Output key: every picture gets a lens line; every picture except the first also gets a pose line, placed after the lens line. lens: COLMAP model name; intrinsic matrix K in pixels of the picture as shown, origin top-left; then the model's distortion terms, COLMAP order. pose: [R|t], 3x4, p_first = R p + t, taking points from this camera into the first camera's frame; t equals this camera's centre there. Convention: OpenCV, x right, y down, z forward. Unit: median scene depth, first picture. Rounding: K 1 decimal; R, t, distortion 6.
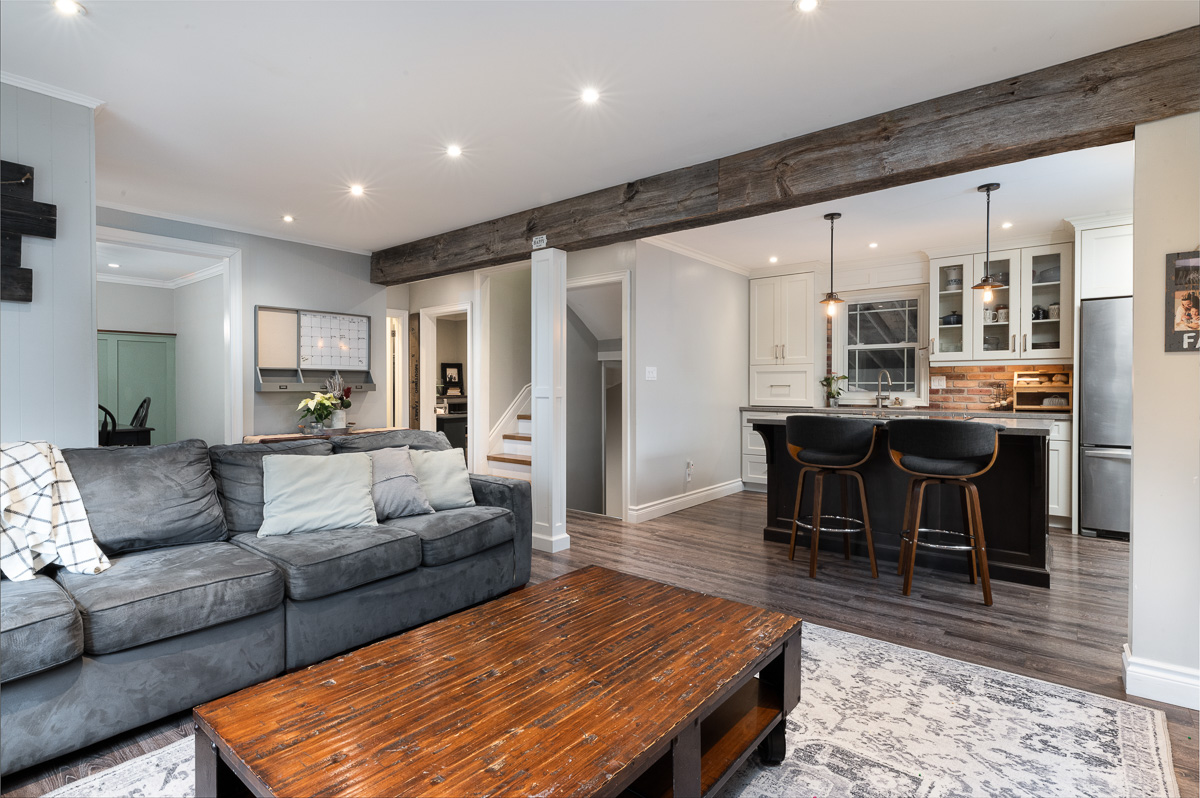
lens RADIAL K [[590.1, 0, 590.6], [0, 590.1, 391.2], [0, 0, 1]] dist [0.004211, 0.000197]
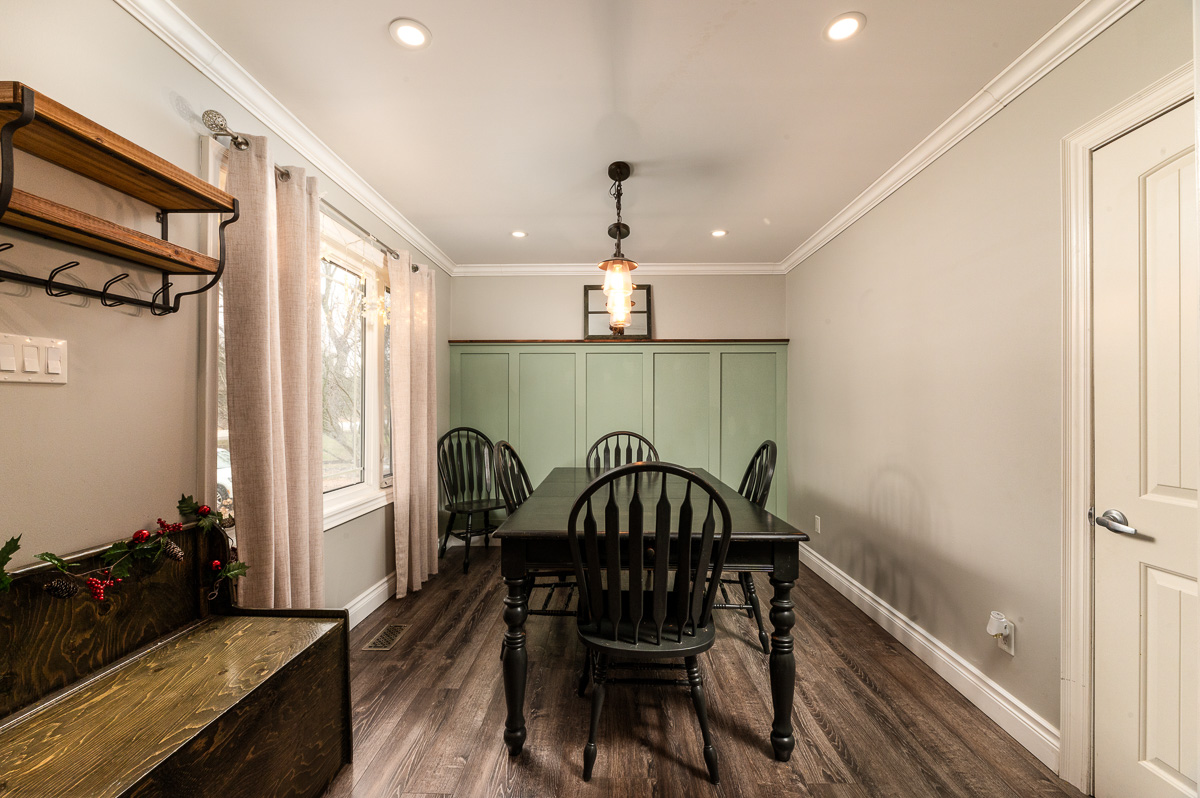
lens RADIAL K [[480.6, 0, 599.4], [0, 480.6, 404.3], [0, 0, 1]] dist [0.002908, -0.000126]
pose [[0.619170, -0.006139, -0.785233, -0.595572], [-0.008109, 0.999866, -0.014211, -0.017943], [0.785215, 0.015167, 0.619037, 0.720886]]
